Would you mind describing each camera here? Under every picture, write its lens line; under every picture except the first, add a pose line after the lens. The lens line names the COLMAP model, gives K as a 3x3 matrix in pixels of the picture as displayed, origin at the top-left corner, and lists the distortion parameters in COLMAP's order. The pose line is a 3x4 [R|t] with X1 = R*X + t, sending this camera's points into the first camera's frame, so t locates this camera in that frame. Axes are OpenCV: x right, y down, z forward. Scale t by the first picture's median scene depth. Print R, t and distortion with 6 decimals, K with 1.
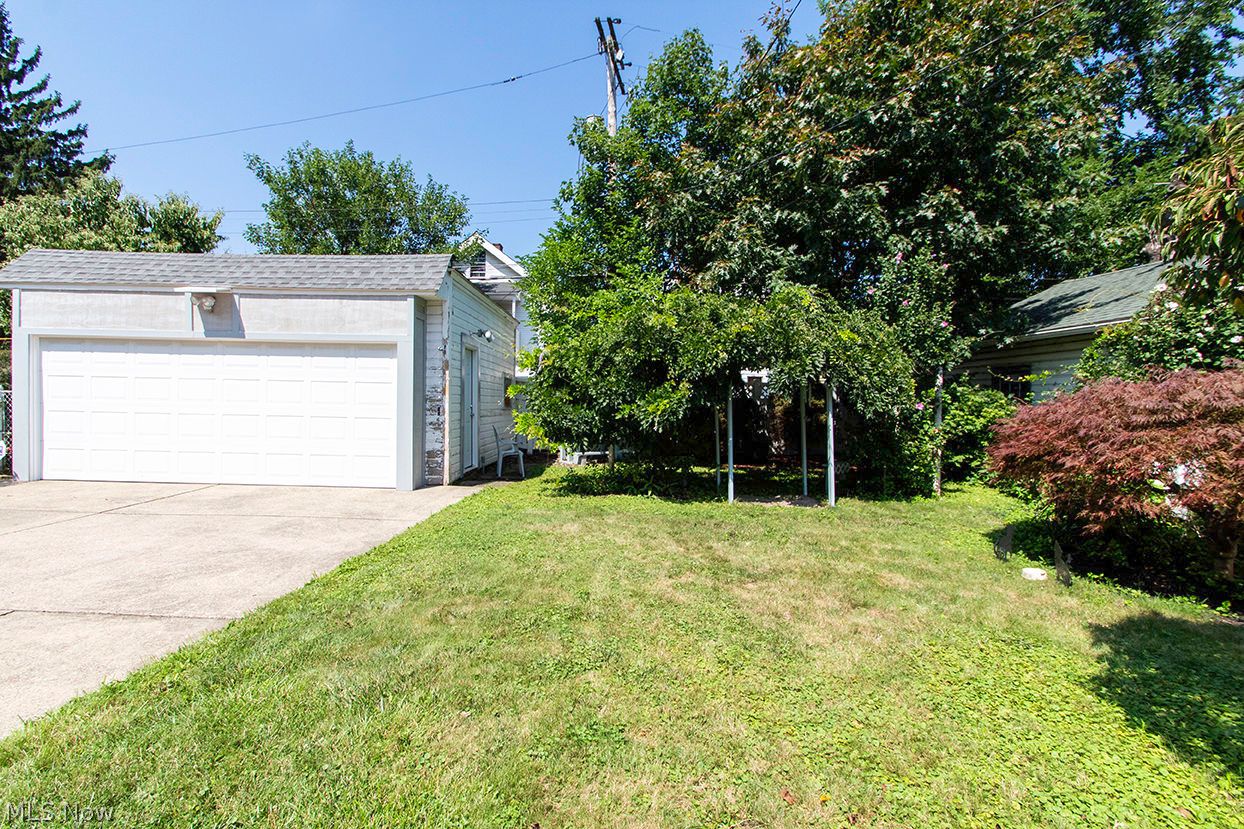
lens RADIAL K [[575.6, 0, 604.5], [0, 575.6, 408.0], [0, 0, 1]] dist [0.000837, 0.000388]
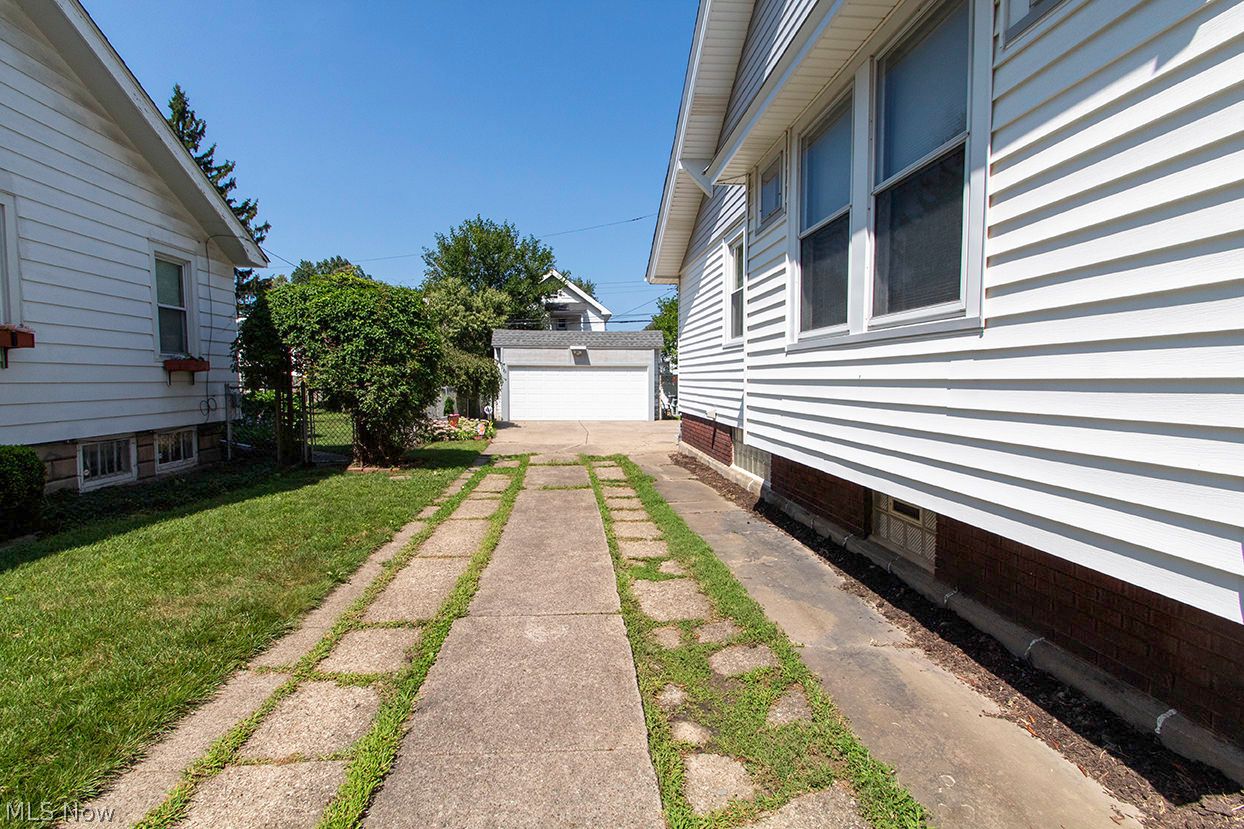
lens RADIAL K [[579.8, 0, 603.9], [0, 579.8, 411.6], [0, 0, 1]] dist [-0.002172, -0.000282]
pose [[0.996381, -0.022337, 0.082014, -0.786644], [0.019060, 0.998997, 0.040519, -0.014326], [-0.082837, -0.038809, 0.995807, -1.675294]]
